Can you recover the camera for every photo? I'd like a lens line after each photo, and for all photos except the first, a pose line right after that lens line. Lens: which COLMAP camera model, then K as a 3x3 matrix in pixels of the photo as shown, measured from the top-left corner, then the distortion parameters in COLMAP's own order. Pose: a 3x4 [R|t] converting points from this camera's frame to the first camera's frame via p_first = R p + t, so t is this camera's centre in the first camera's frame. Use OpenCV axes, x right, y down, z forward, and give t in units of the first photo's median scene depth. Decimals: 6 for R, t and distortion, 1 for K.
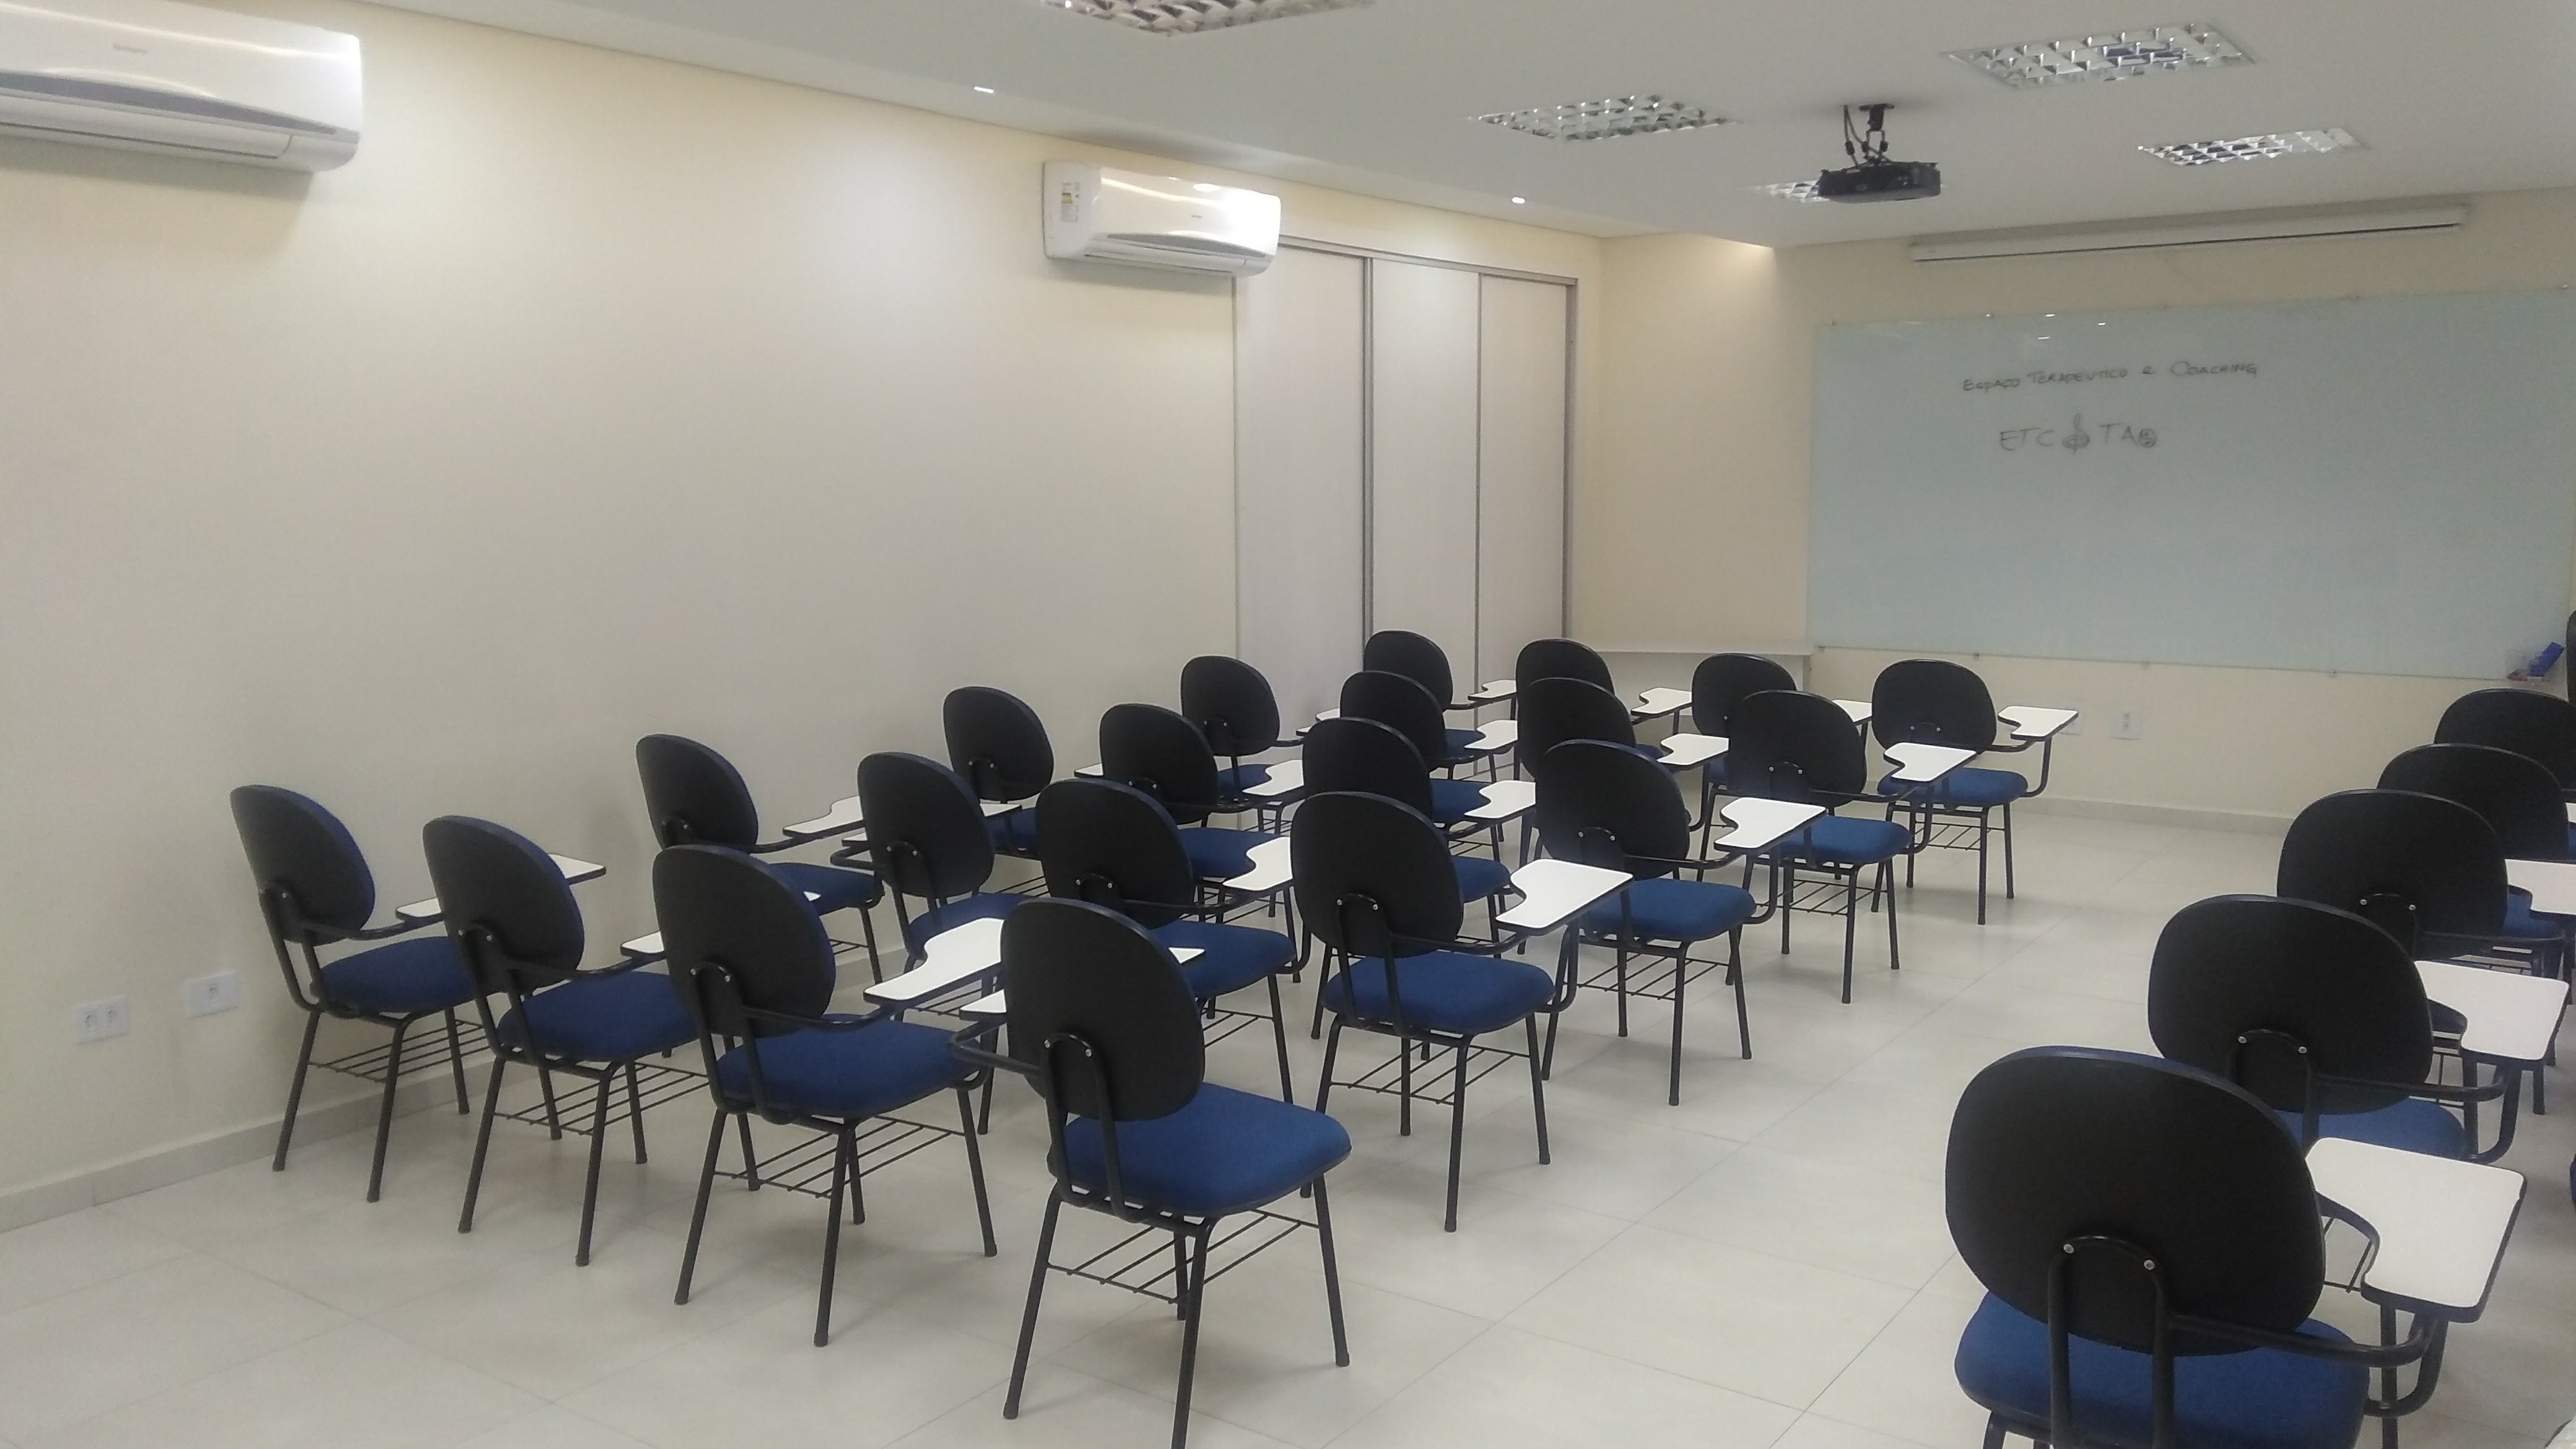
lens RADIAL K [[1885.1, 0, 1288.0], [0, 1885.1, 724.5], [0, 0, 1]] dist [-0.001325, -0.003704]
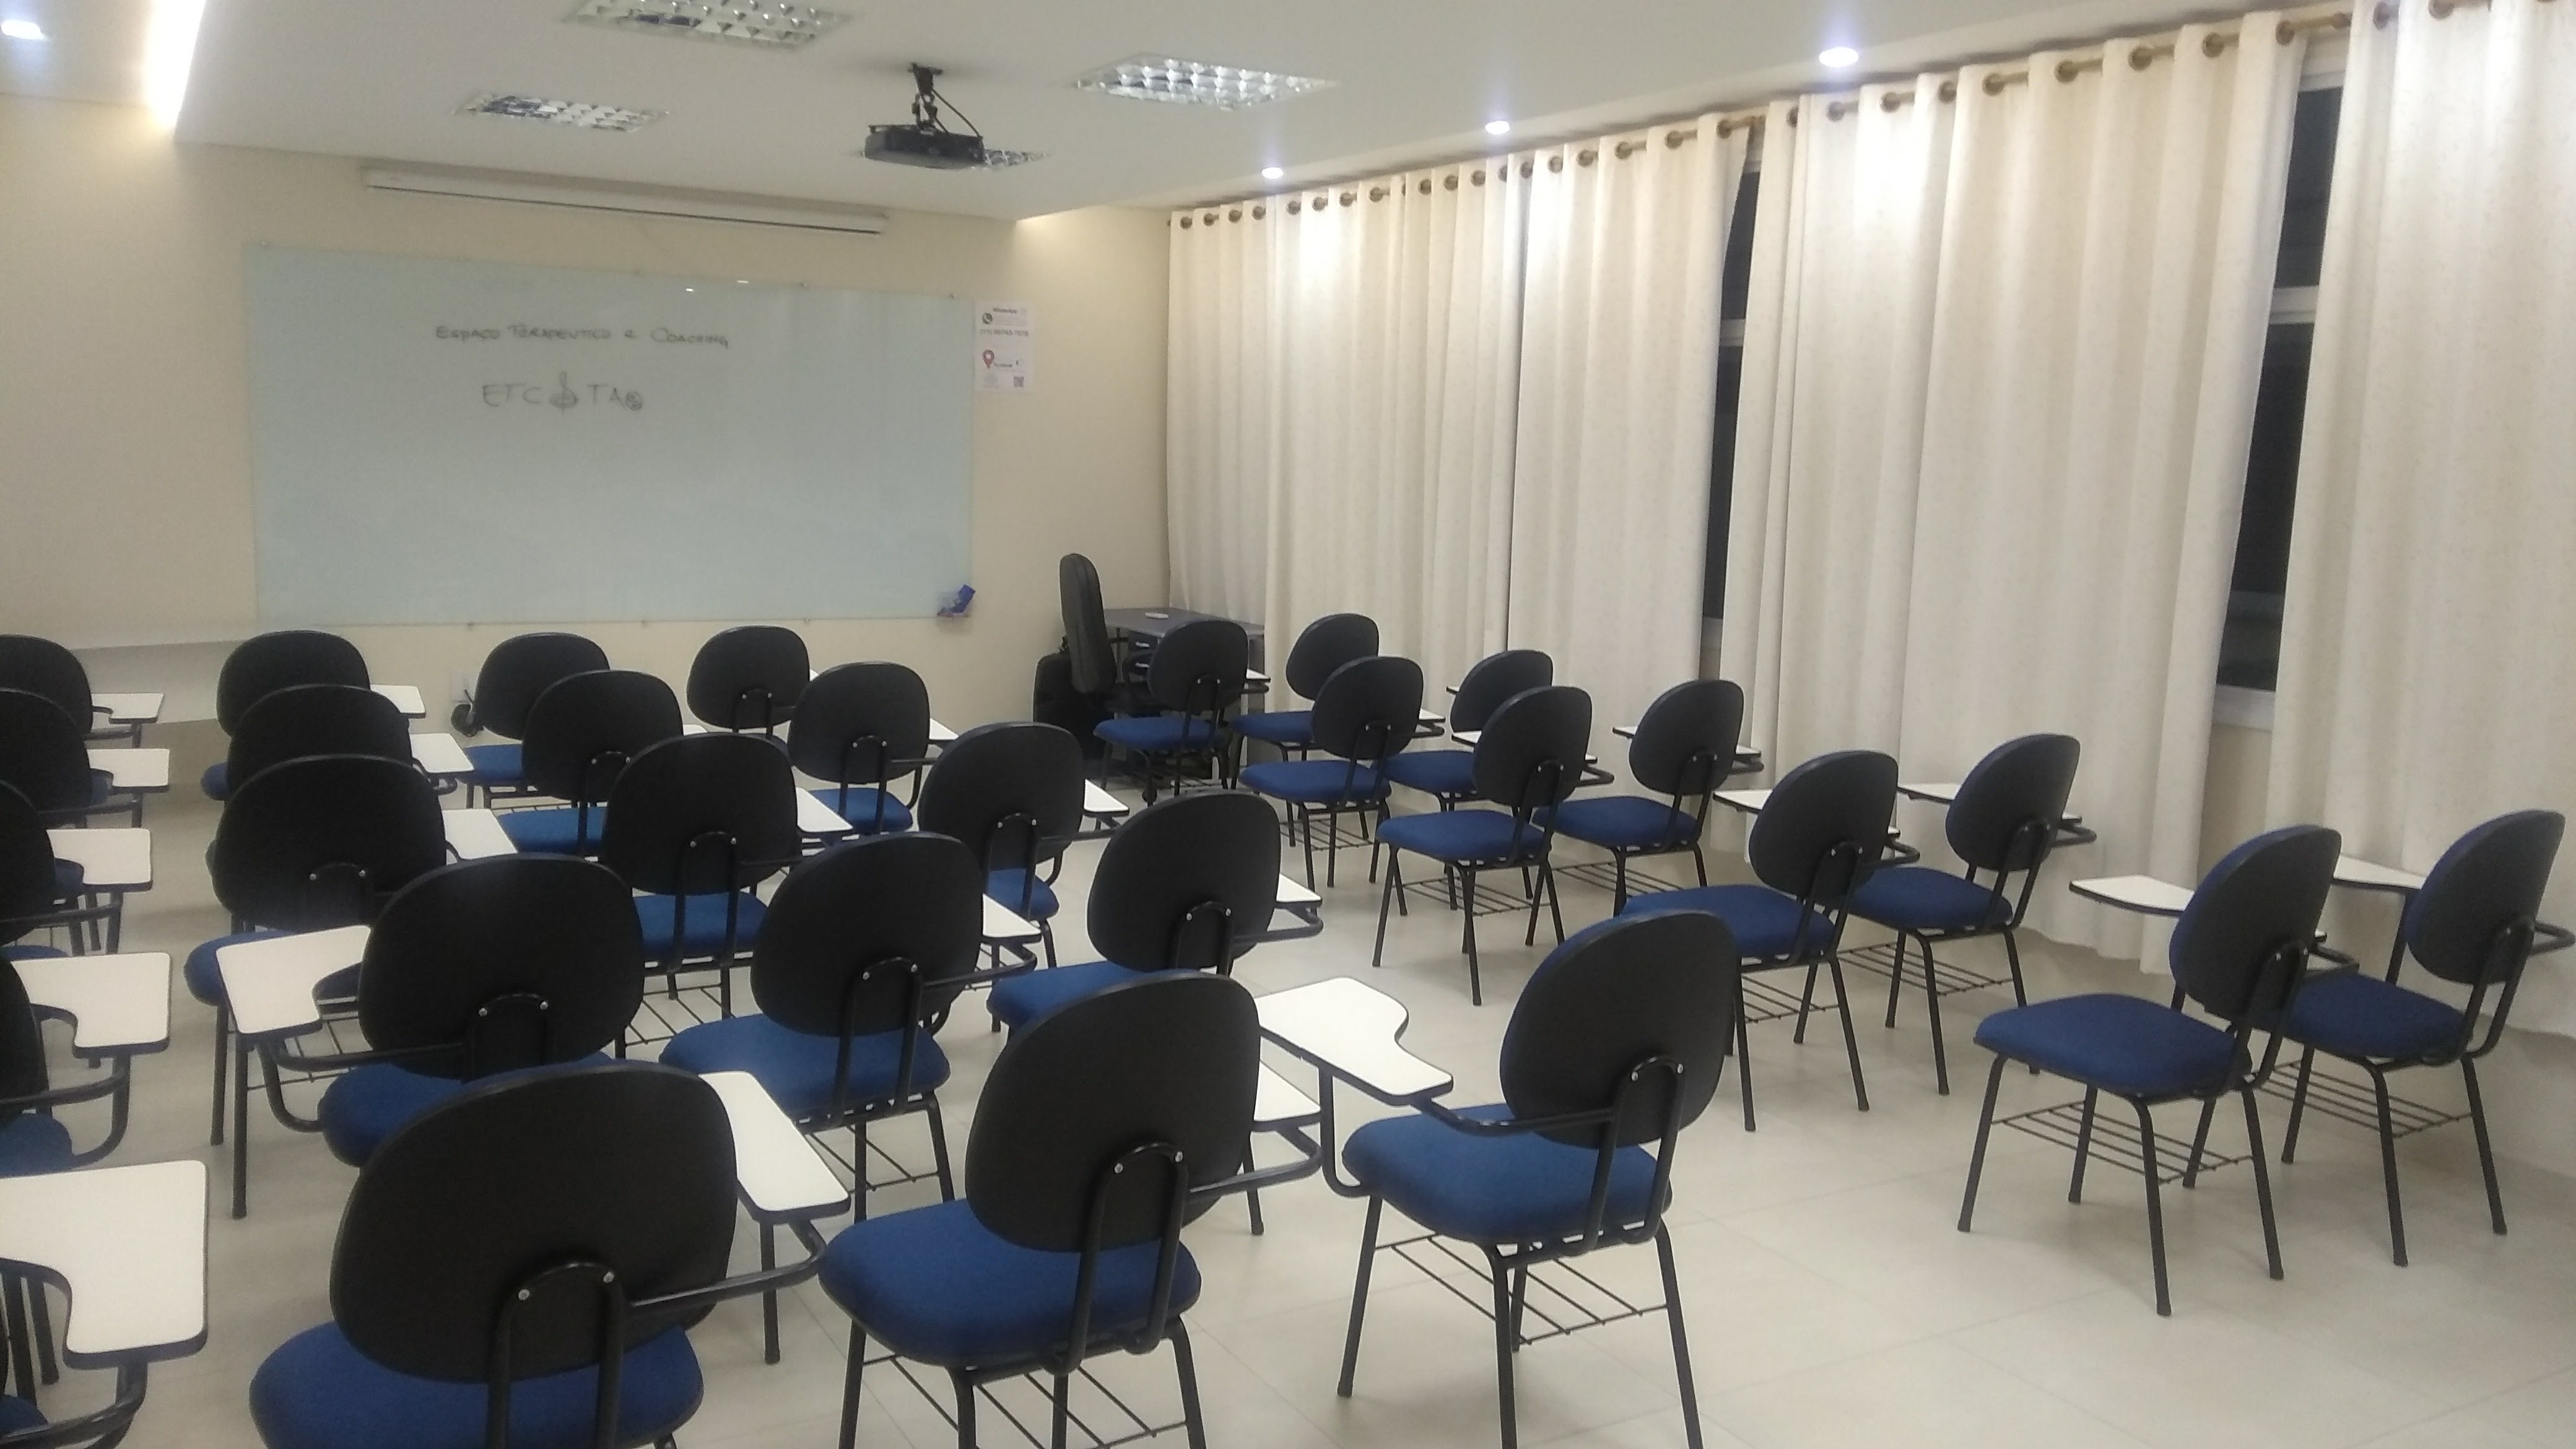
lens RADIAL K [[1885.1, 0, 1288.0], [0, 1885.1, 724.5], [0, 0, 1]] dist [-0.001325, -0.003704]
pose [[0.433366, -0.104894, 0.895093, -0.319651], [0.082938, 0.993631, 0.076286, -0.026791], [-0.897394, 0.041178, 0.439305, 0.243418]]
